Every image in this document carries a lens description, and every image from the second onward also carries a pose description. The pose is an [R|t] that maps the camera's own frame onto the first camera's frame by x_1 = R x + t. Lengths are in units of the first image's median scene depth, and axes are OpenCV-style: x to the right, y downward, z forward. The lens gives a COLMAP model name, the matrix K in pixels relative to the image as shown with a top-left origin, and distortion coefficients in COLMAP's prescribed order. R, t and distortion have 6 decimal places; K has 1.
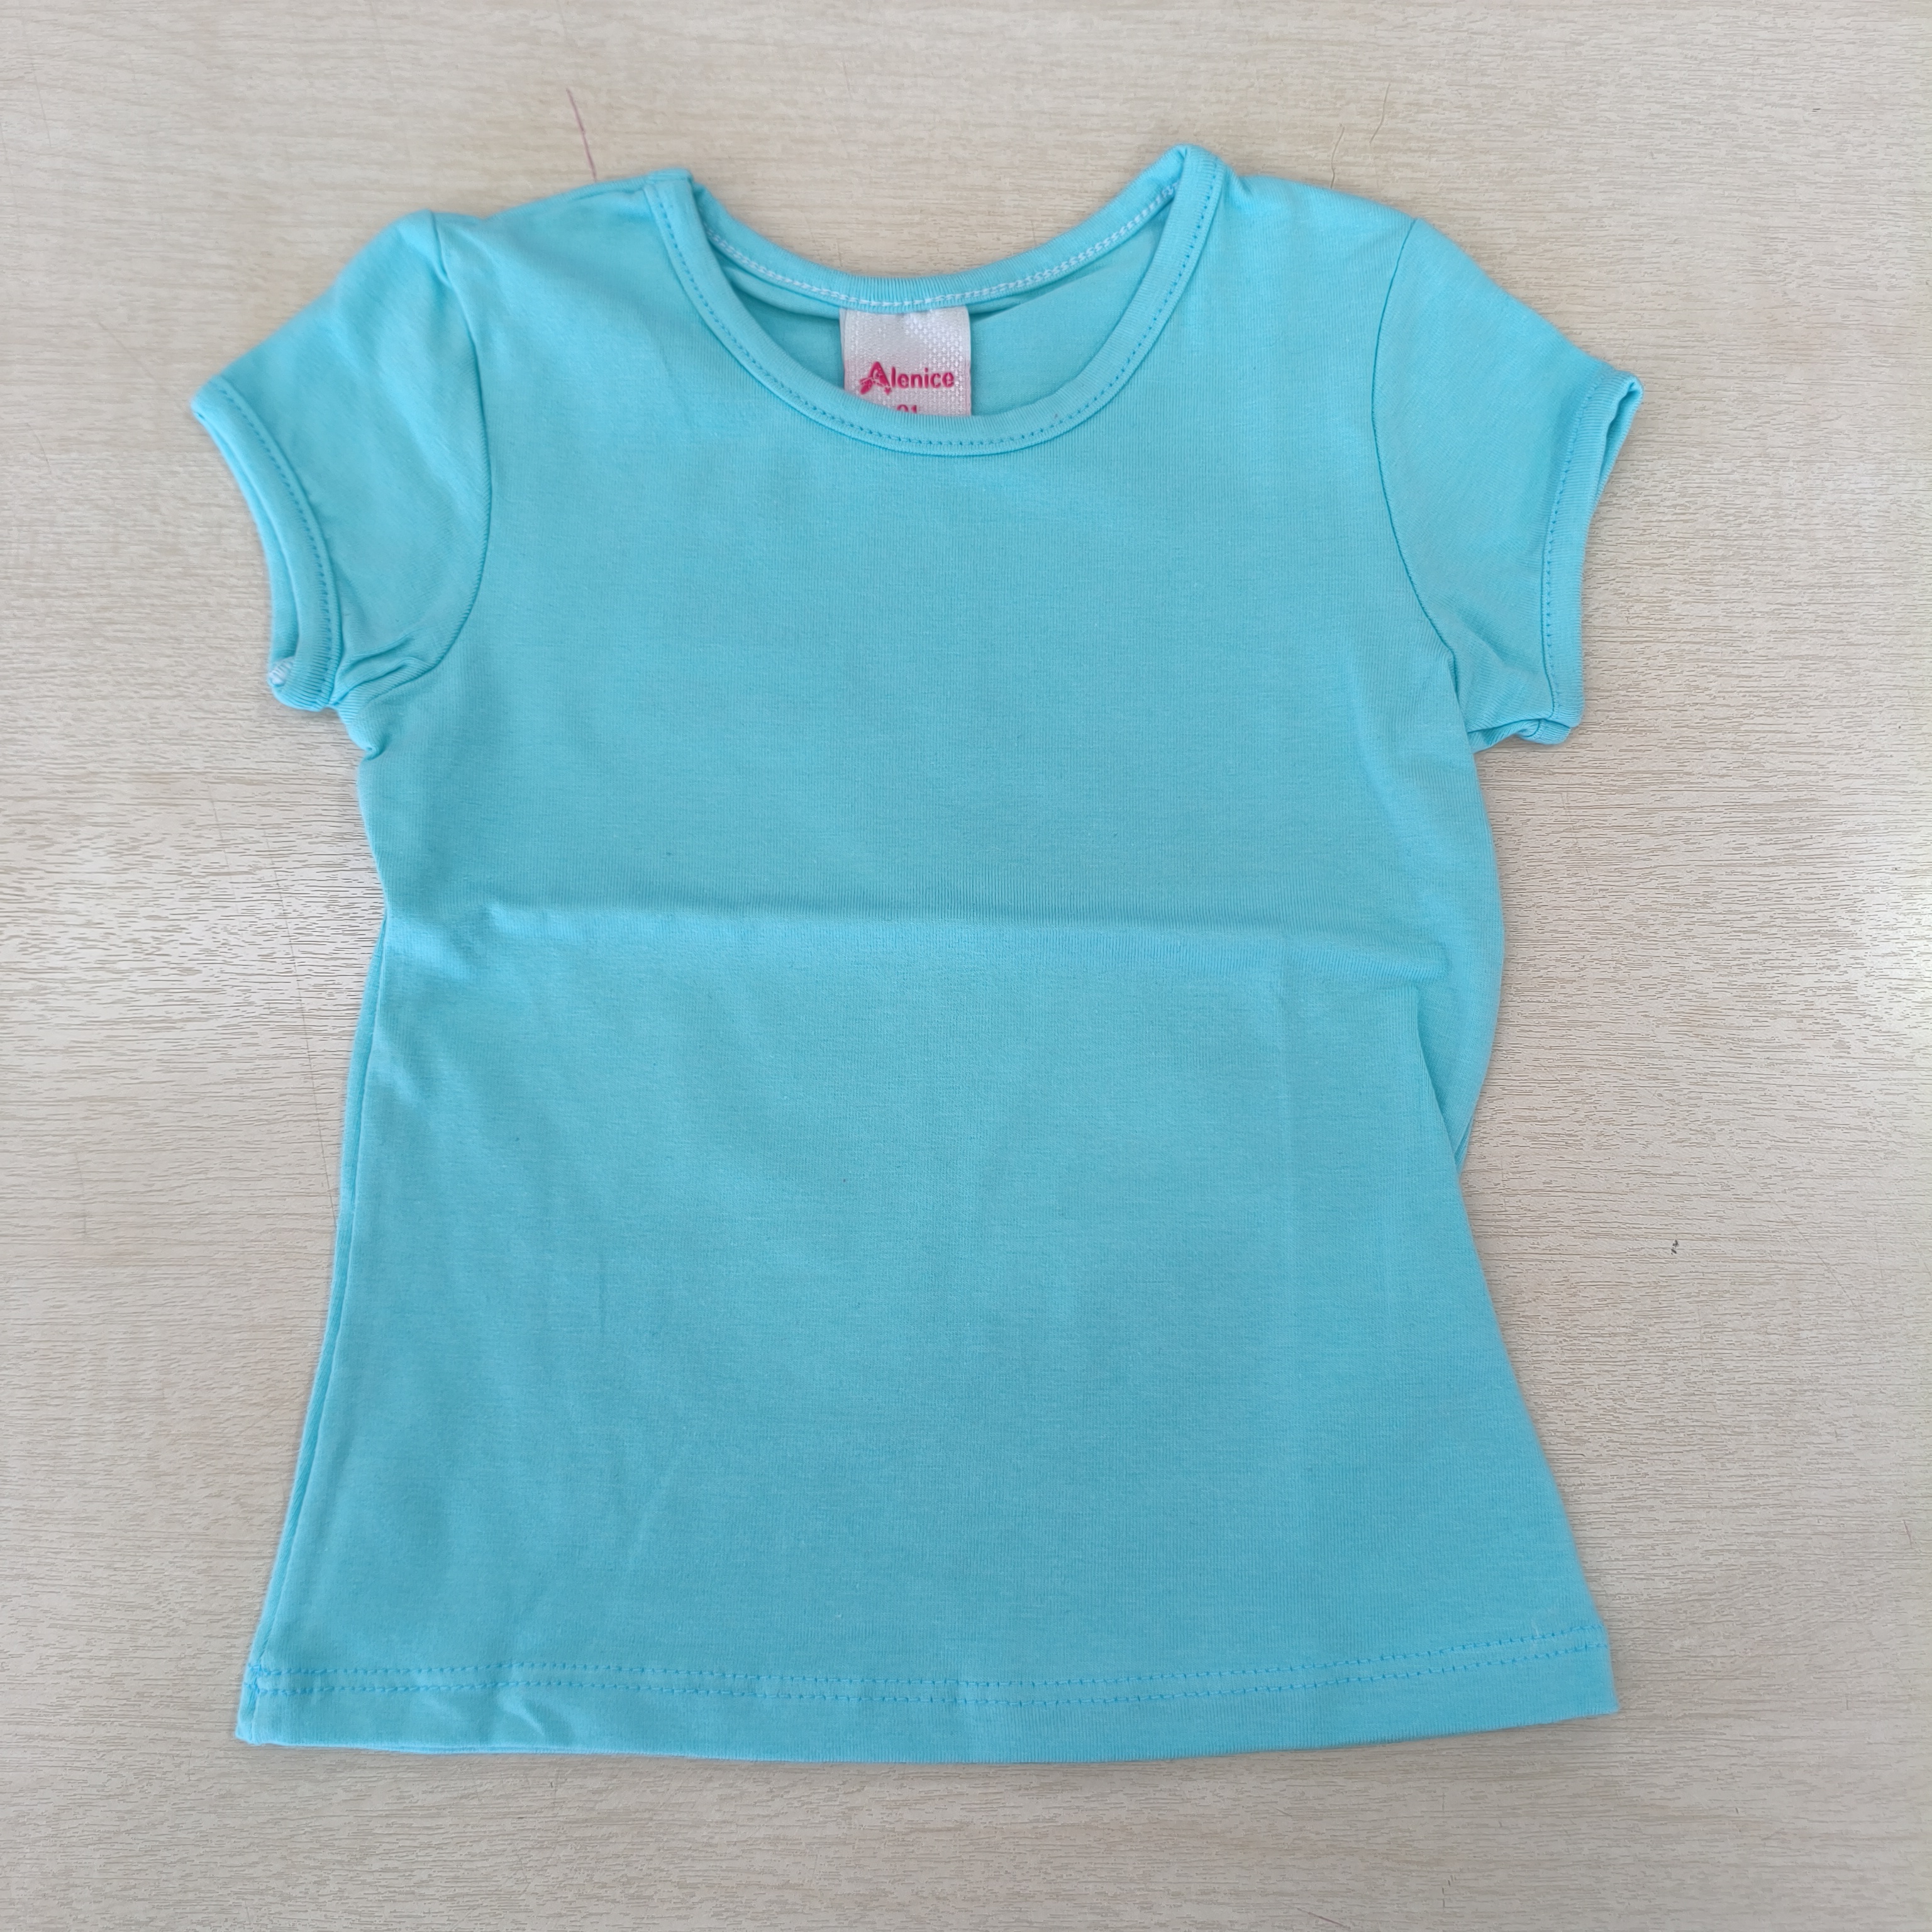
lens RADIAL K [[1900.7, 0, 929.2], [0, 1900.7, 1176.8], [0, 0, 1]] dist [-0.025470, 0.000000]
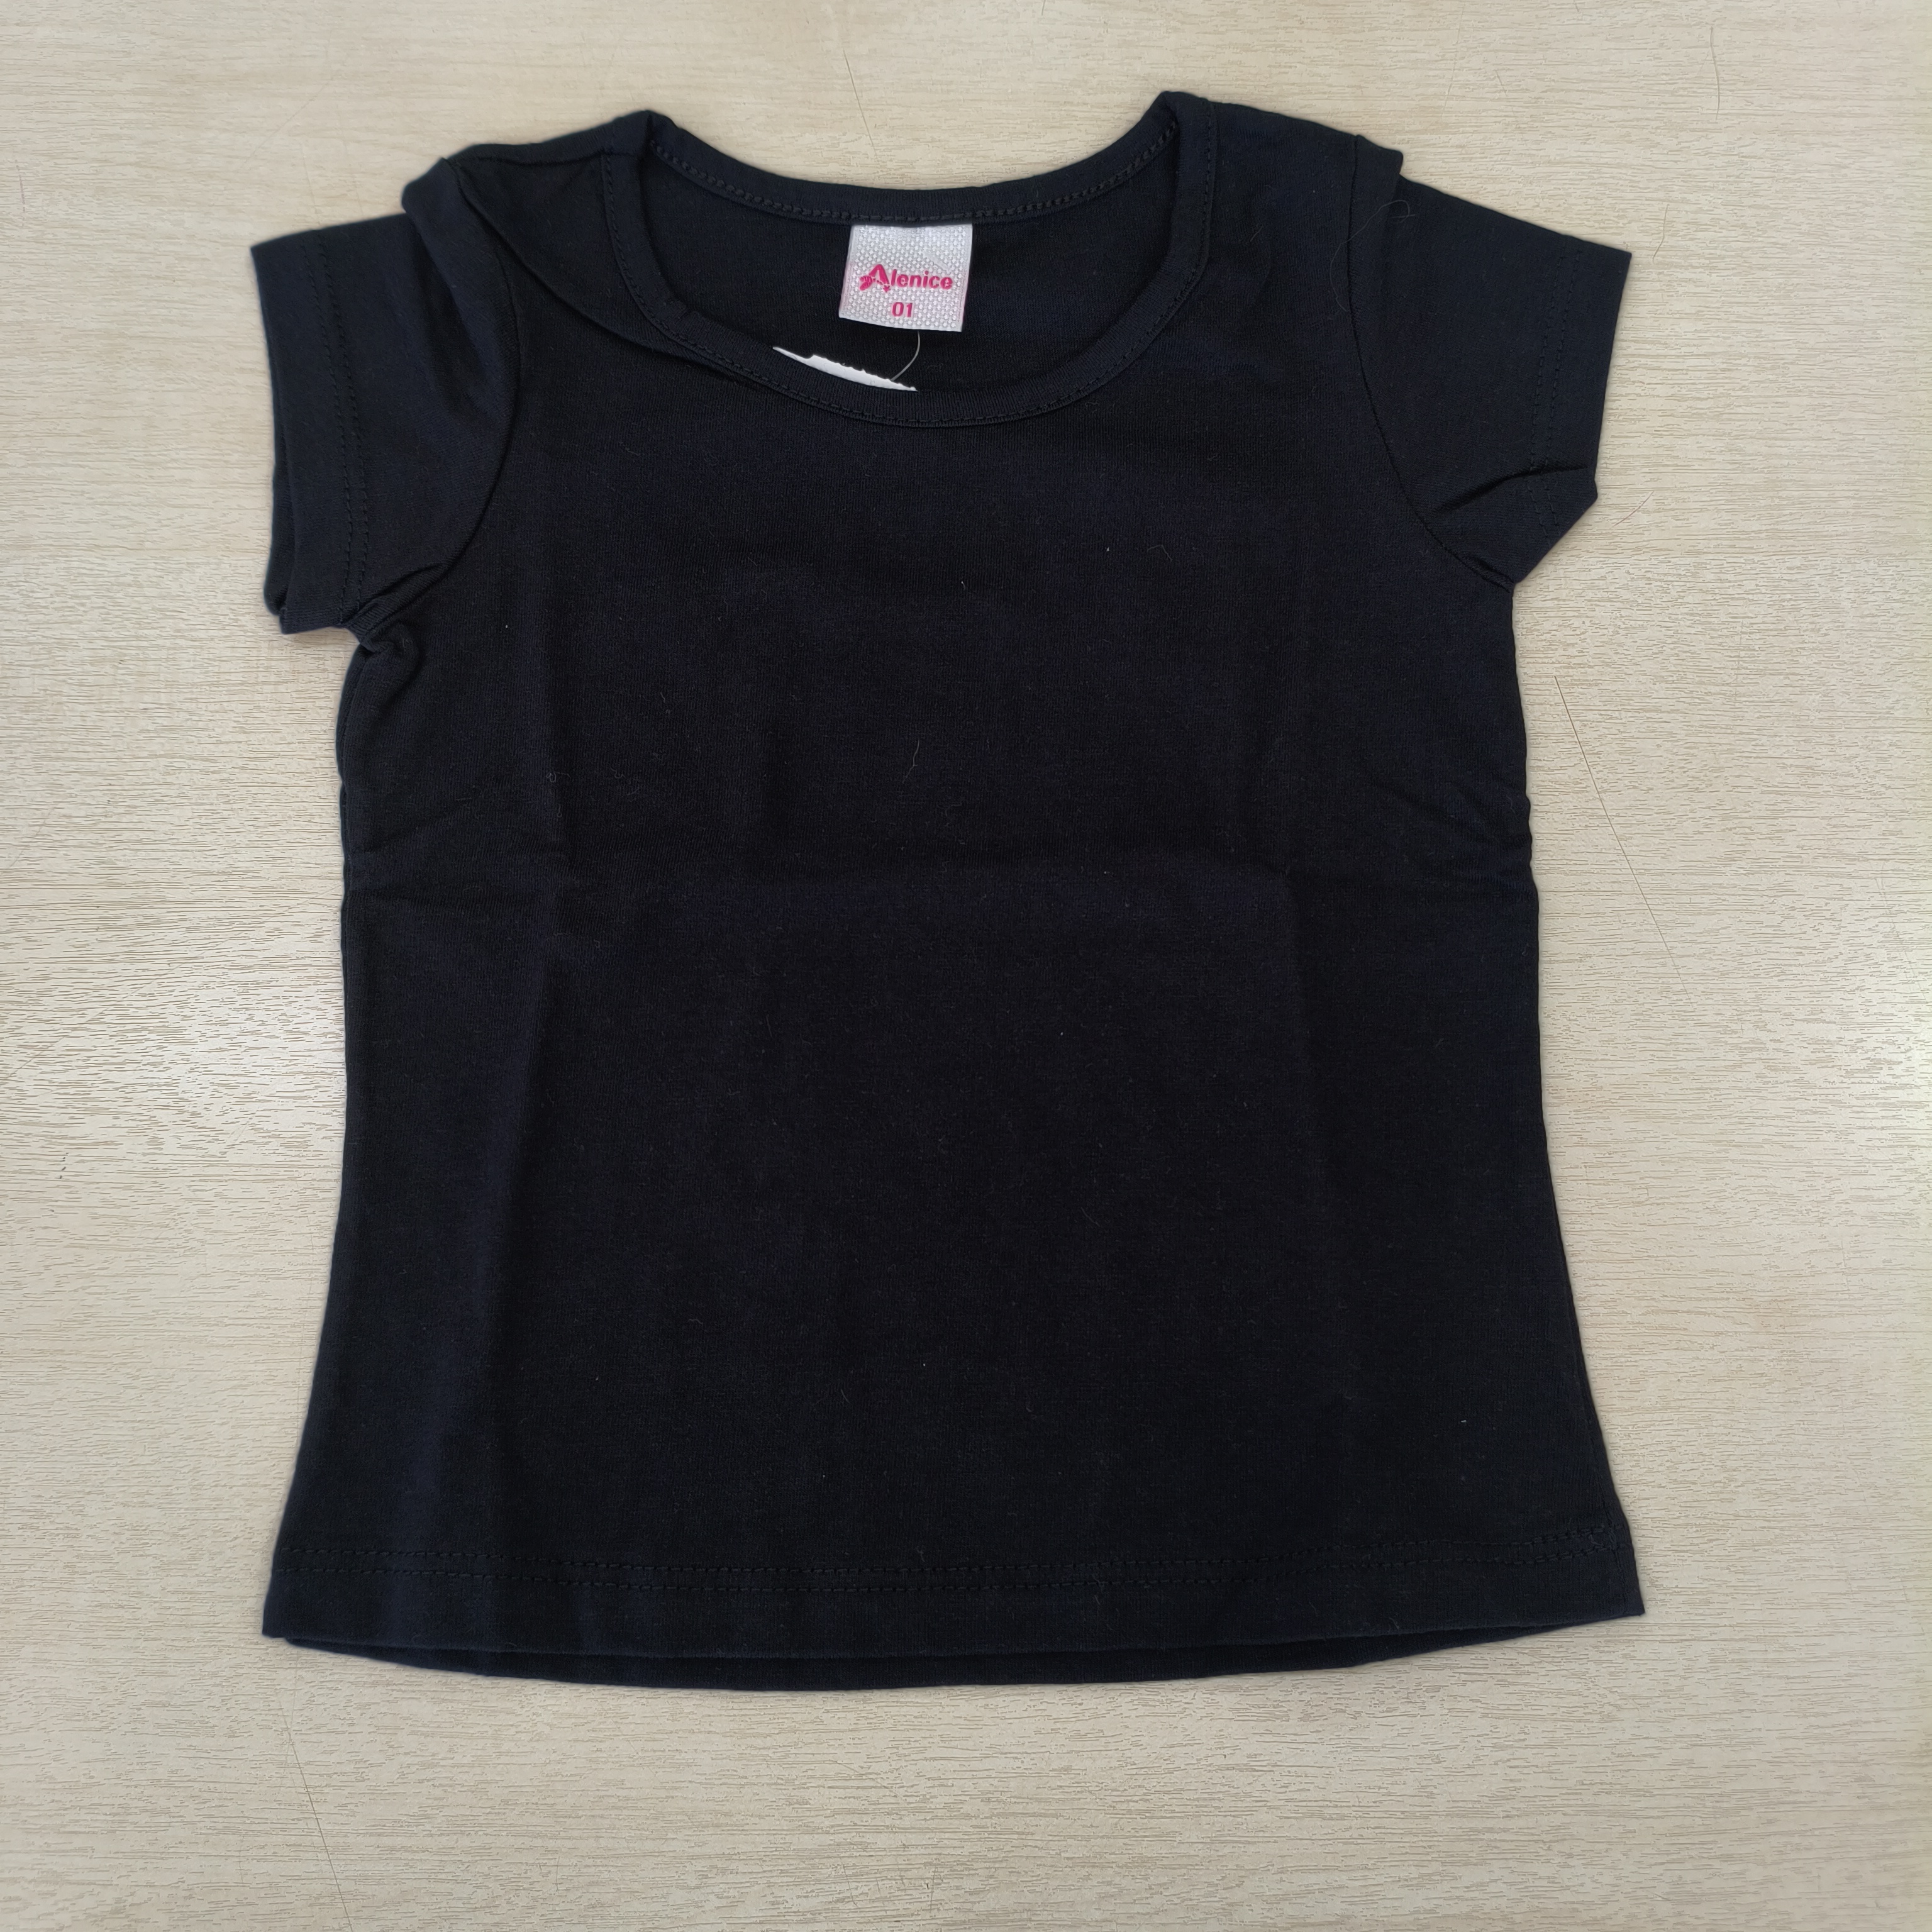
lens RADIAL K [[1900.7, 0, 904.7], [0, 1900.7, 1169.5], [0, 0, 1]] dist [-0.025470, 0.000000]
pose [[0.999744, -0.011630, 0.019429, -0.213134], [0.012620, 0.998585, -0.051664, -0.000178], [-0.018801, 0.051896, 0.998476, -0.001067]]
